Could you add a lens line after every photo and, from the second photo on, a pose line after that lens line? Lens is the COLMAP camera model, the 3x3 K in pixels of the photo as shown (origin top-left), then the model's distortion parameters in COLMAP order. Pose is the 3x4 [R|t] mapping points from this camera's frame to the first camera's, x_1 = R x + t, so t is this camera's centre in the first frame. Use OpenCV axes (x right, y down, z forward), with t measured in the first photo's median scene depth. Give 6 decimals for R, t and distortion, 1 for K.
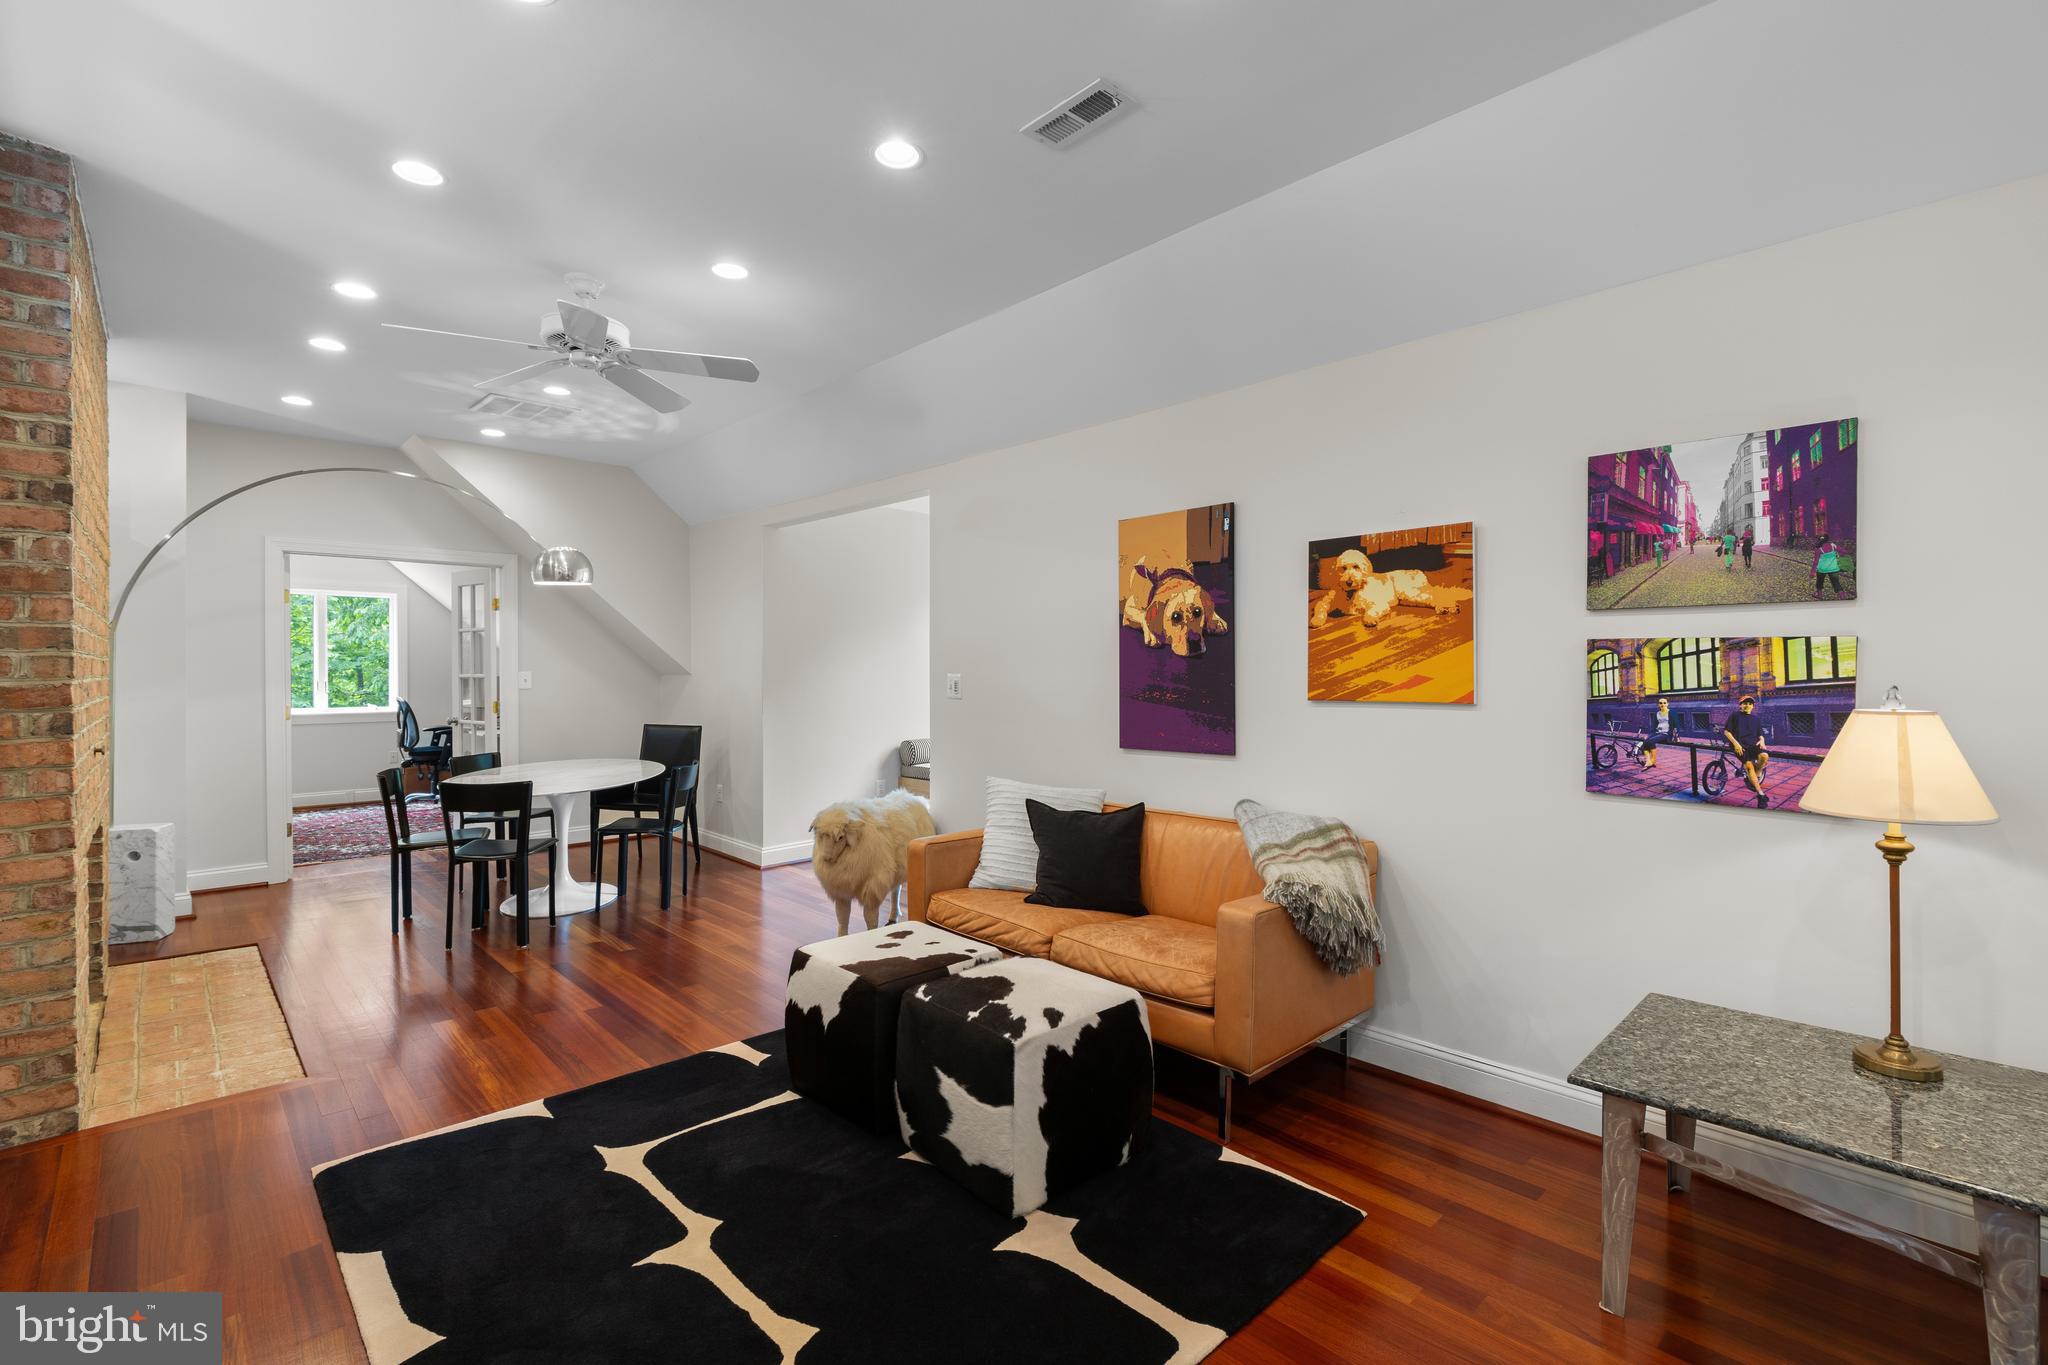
lens RADIAL K [[919.2, 0, 1028.4], [0, 919.2, 686.0], [0, 0, 1]] dist [0.002498, 0.000603]
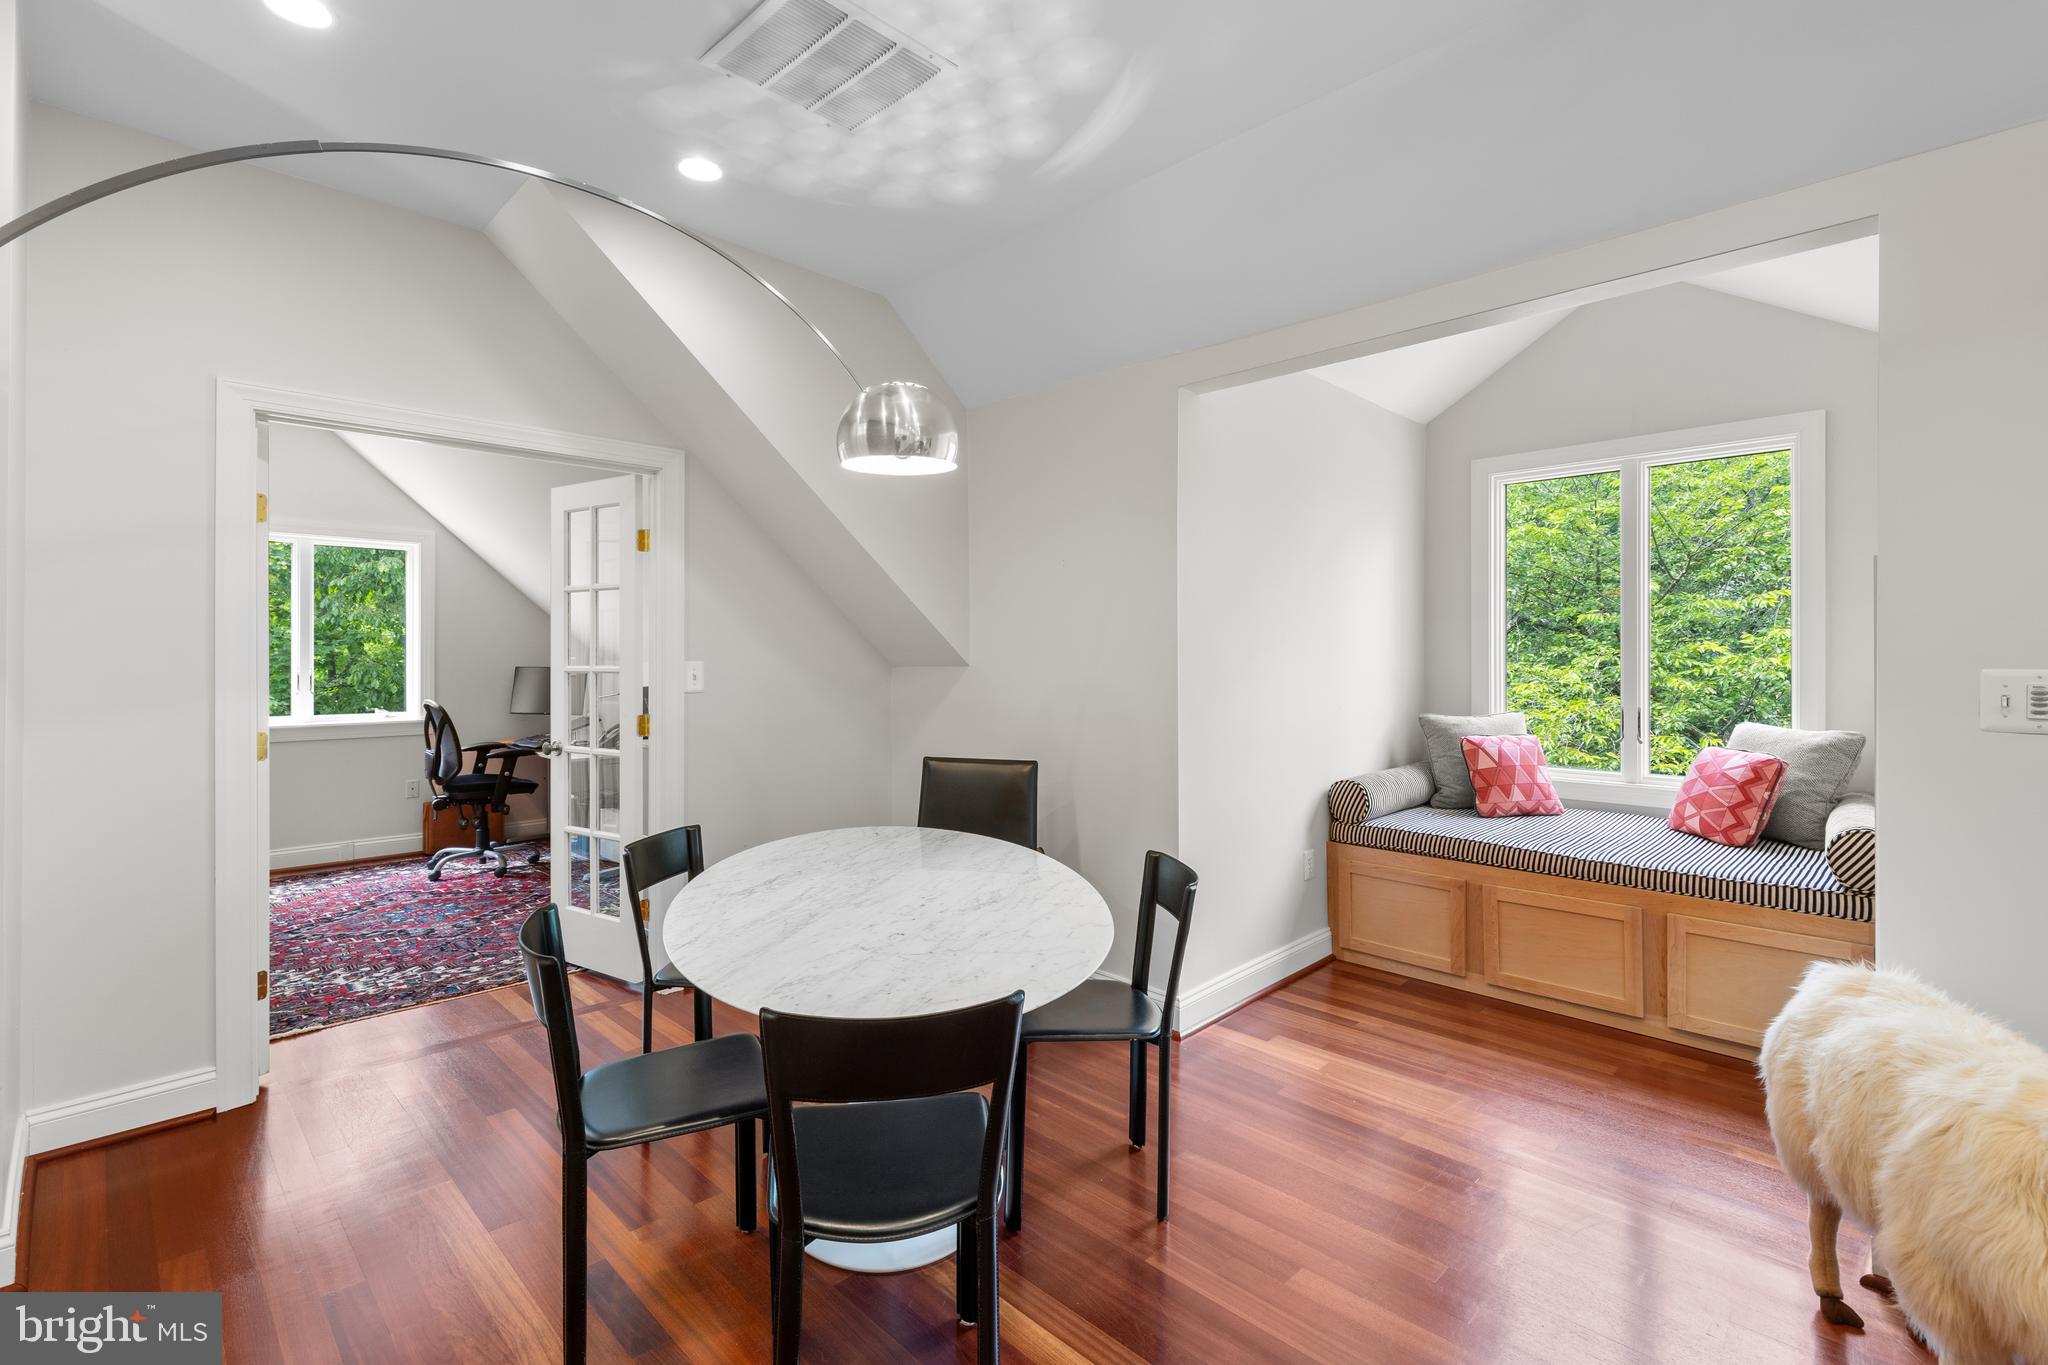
lens RADIAL K [[919.2, 0, 1020.3], [0, 919.2, 662.3], [0, 0, 1]] dist [0.002498, 0.000603]
pose [[0.999638, 0.000745, 0.026893, -0.300320], [-0.000445, 0.999938, -0.011145, -0.006999], [-0.026899, 0.011128, 0.999576, 0.361753]]
